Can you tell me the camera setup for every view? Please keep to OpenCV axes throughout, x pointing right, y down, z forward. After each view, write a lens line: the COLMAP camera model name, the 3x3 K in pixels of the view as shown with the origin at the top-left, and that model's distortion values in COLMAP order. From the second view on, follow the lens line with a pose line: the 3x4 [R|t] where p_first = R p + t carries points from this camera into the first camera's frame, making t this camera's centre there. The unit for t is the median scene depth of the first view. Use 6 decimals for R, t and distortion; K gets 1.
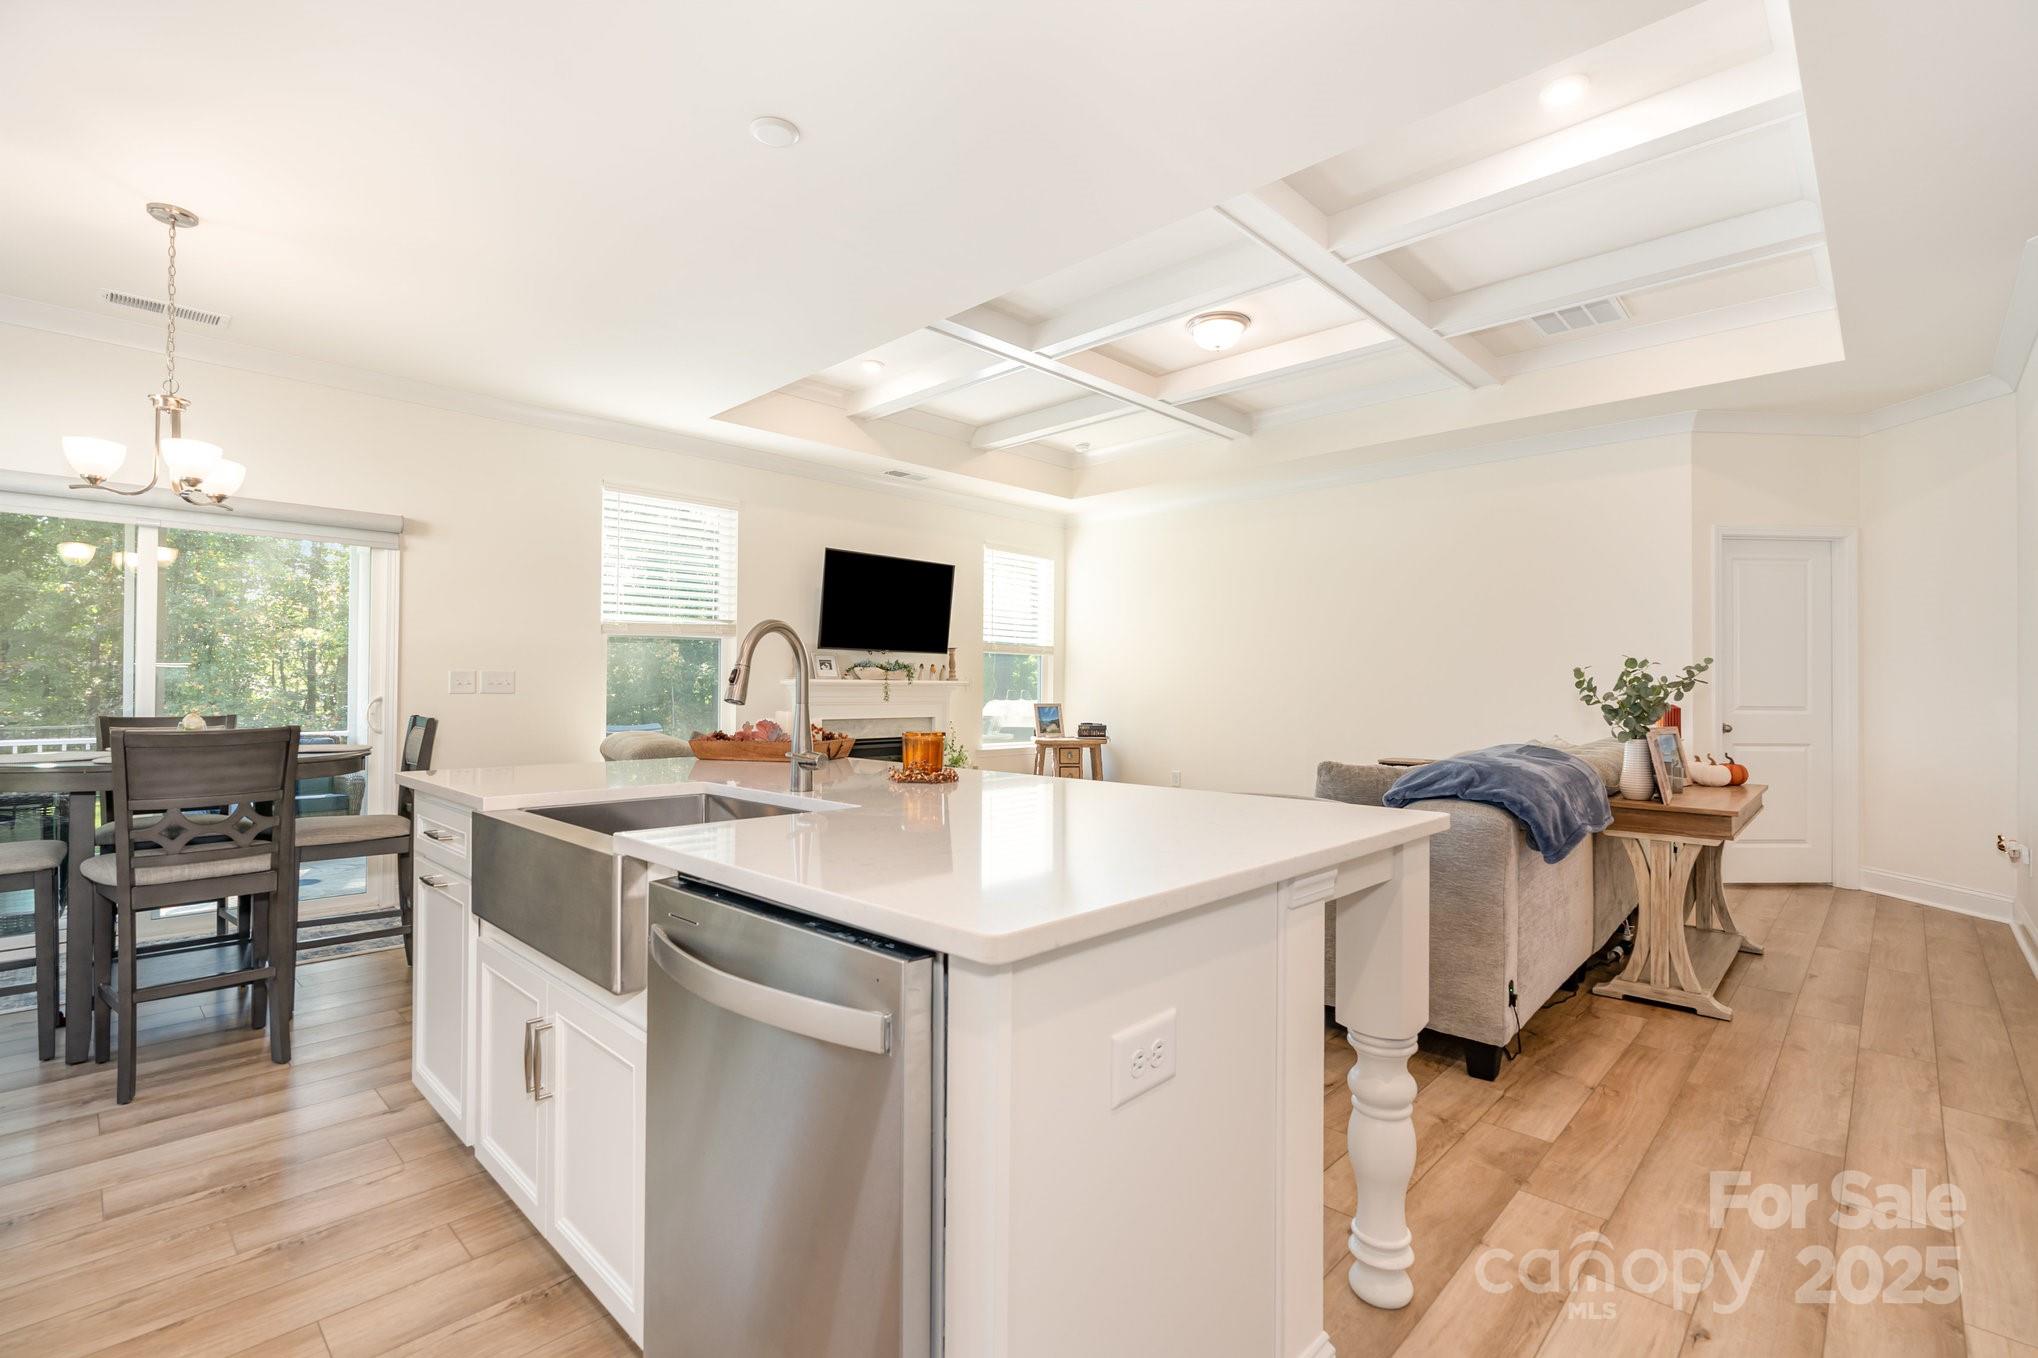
lens RADIAL K [[924.5, 0, 1020.6], [0, 924.5, 682.6], [0, 0, 1]] dist [-0.002264, 0.000443]
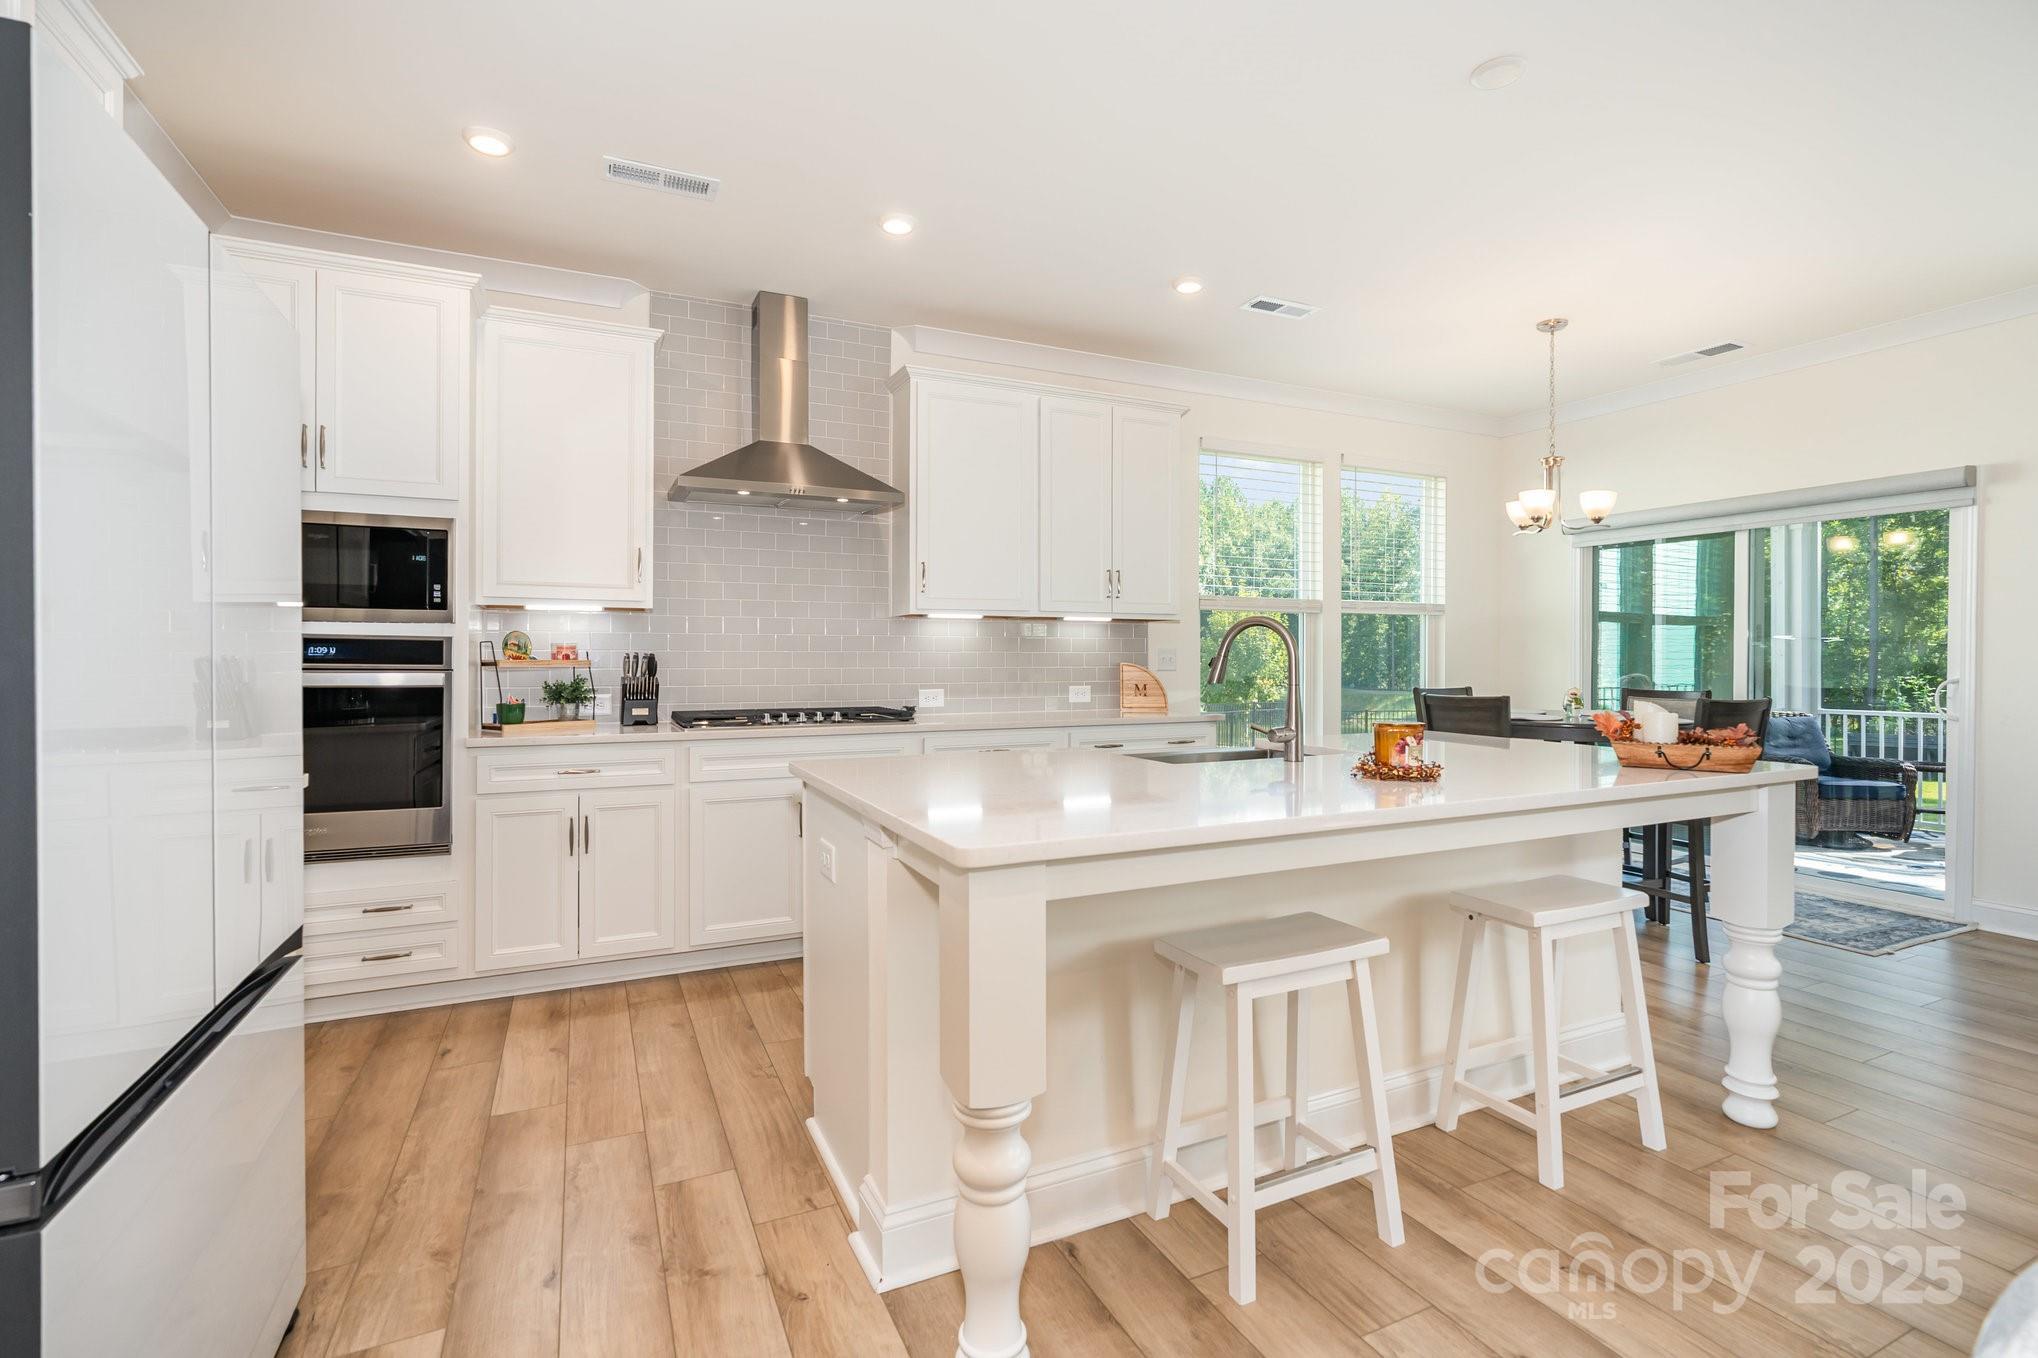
lens RADIAL K [[922.9, 0, 1019.9], [0, 922.9, 666.2], [0, 0, 1]] dist [-0.010128, 0.000102]
pose [[-0.362342, 0.003345, -0.932039, 0.424299], [0.003078, 0.999992, 0.002393, -0.001411], [0.932040, -0.002002, -0.362350, 0.491870]]
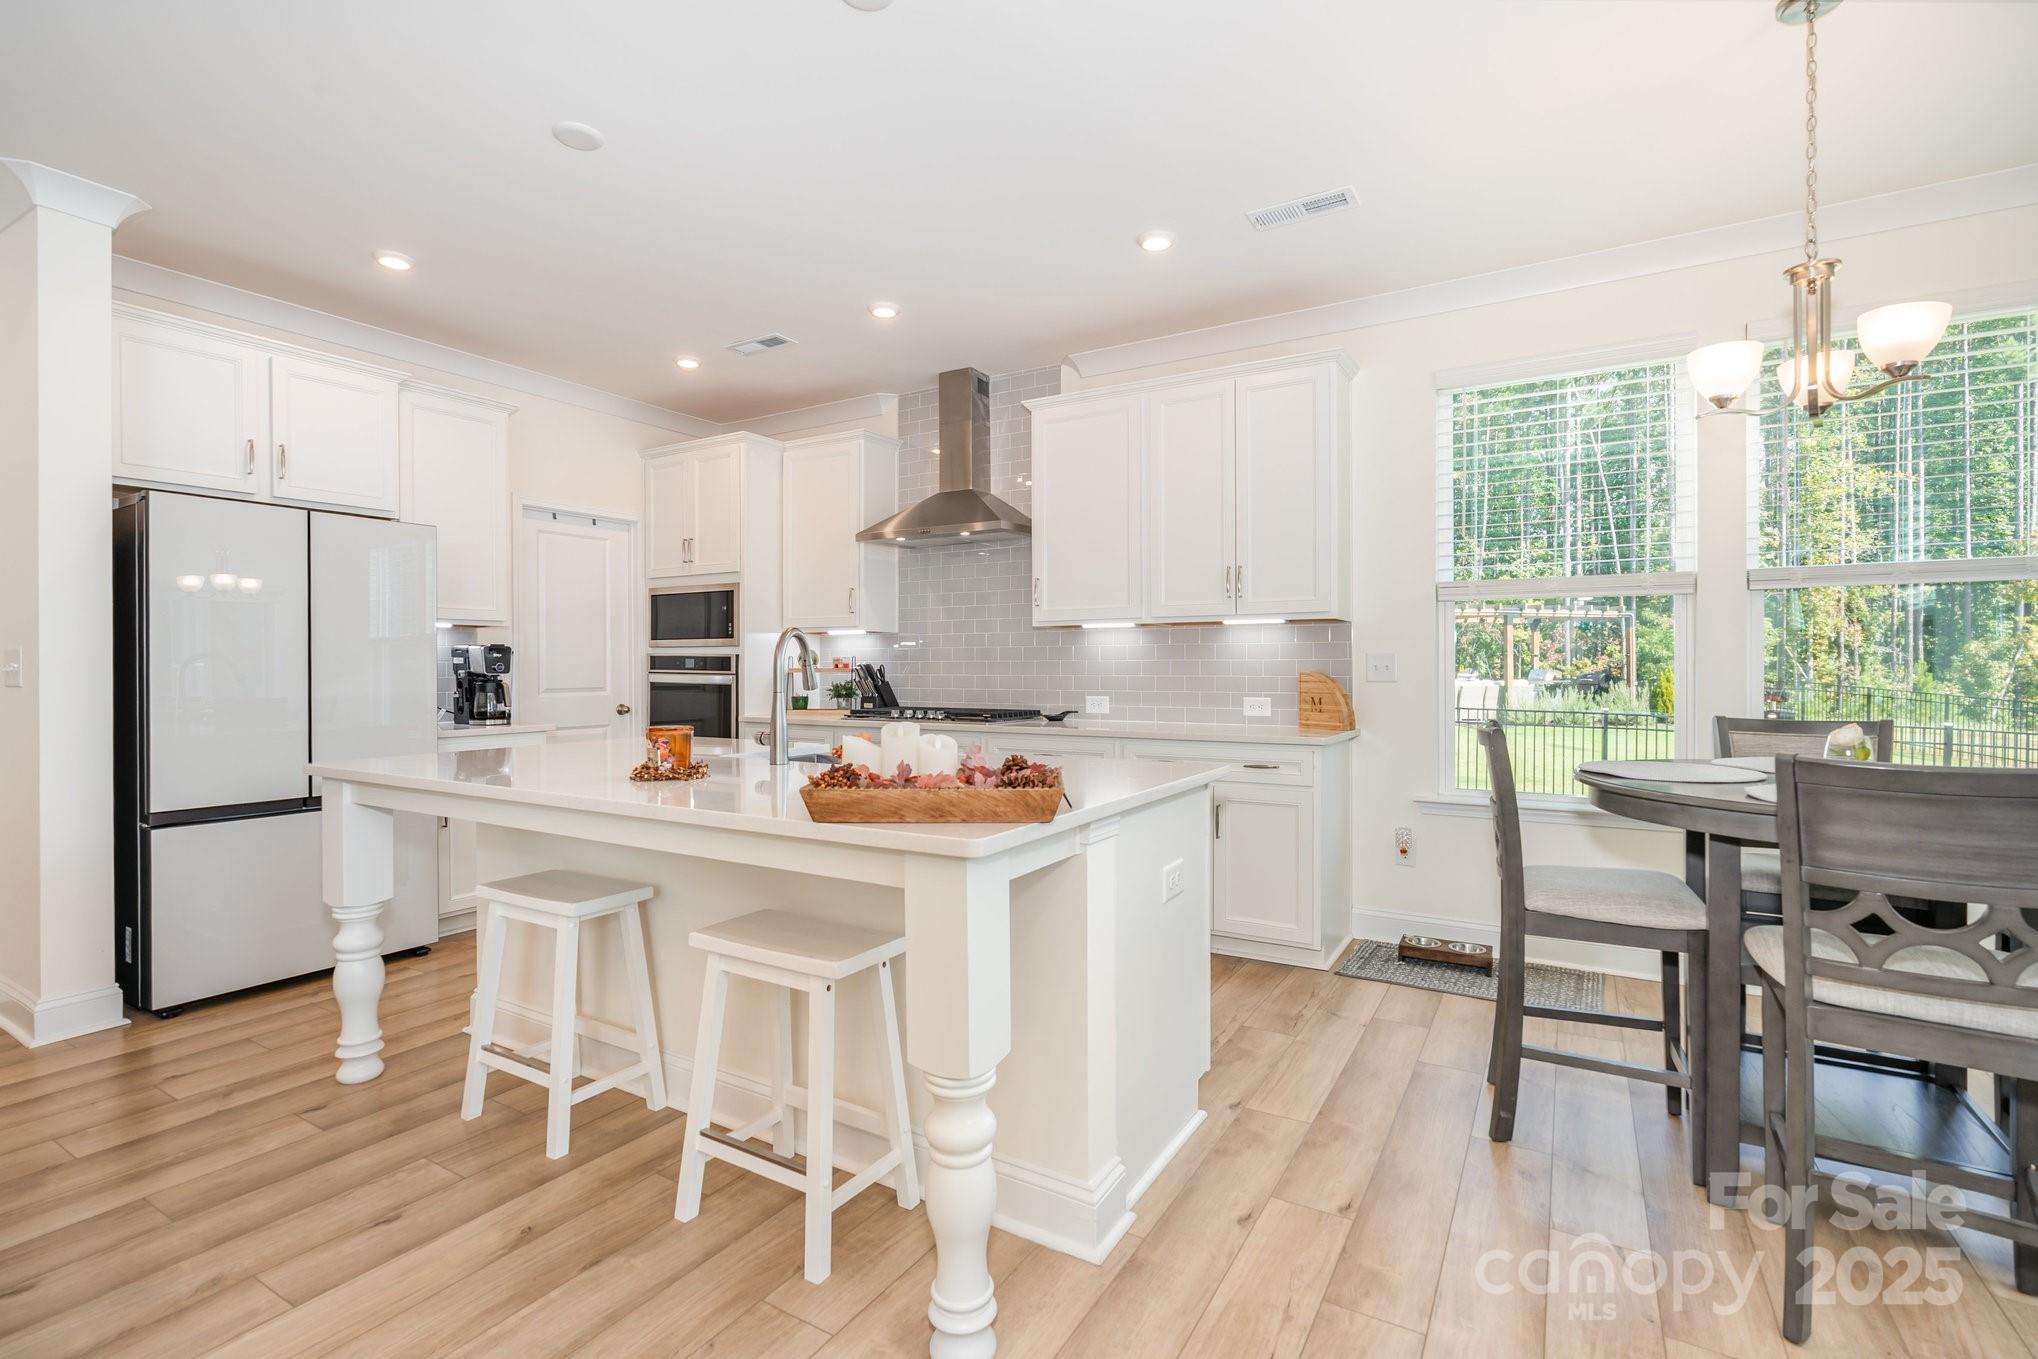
lens RADIAL K [[922.9, 0, 1019.9], [0, 922.9, 666.7], [0, 0, 1]] dist [-0.010128, 0.000102]
pose [[-0.976935, -0.001231, -0.213534, -0.125945], [-0.000434, 0.999993, -0.003777, -0.003493], [0.213537, -0.003597, -0.976928, 1.004276]]
